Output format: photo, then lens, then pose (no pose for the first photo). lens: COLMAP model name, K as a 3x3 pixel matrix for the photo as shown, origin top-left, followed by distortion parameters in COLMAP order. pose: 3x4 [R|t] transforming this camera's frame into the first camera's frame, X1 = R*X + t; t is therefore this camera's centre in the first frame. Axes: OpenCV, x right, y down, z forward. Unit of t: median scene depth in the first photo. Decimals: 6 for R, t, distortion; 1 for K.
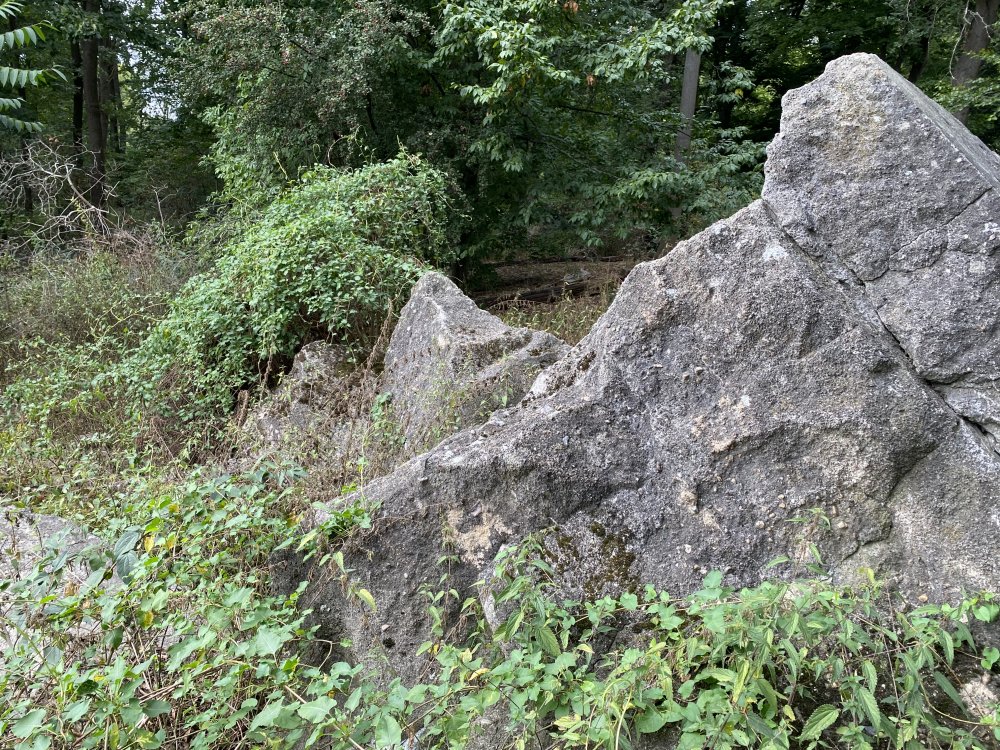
lens RADIAL K [[764.9, 0, 501.2], [0, 764.9, 378.0], [0, 0, 1]] dist [-0.038385, -0.006004]
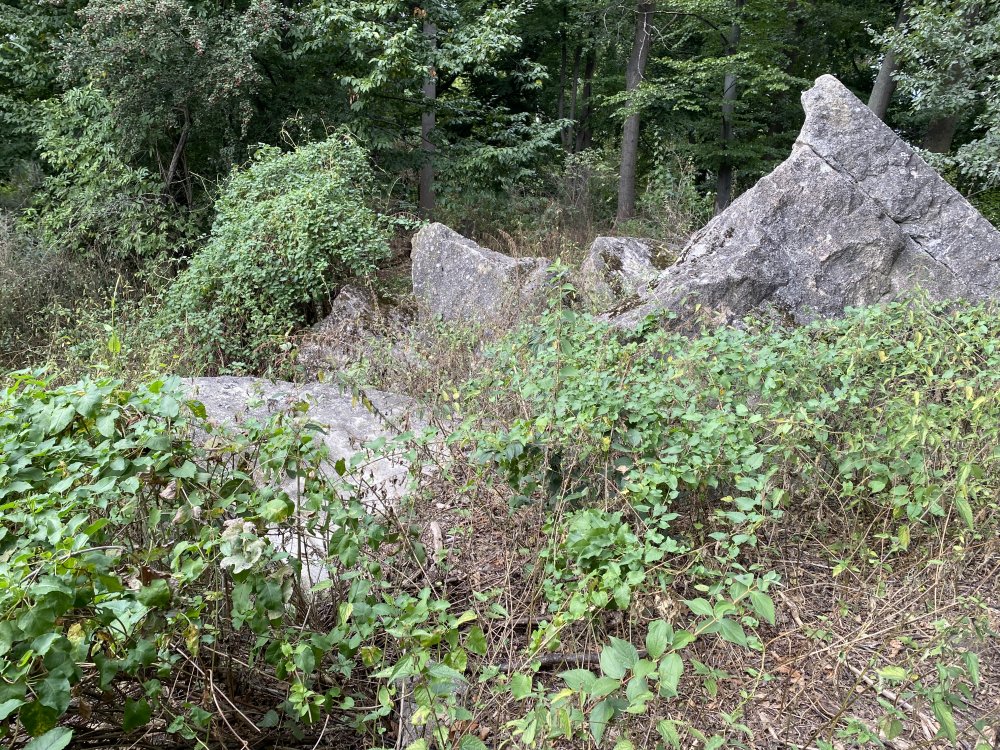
lens RADIAL K [[764.9, 0, 498.5], [0, 764.9, 373.0], [0, 0, 1]] dist [-0.038385, -0.006004]
pose [[0.915019, -0.125981, 0.383234, -1.337360], [0.122886, 0.991883, 0.032656, 0.216115], [-0.384238, 0.017213, 0.923074, -0.583095]]
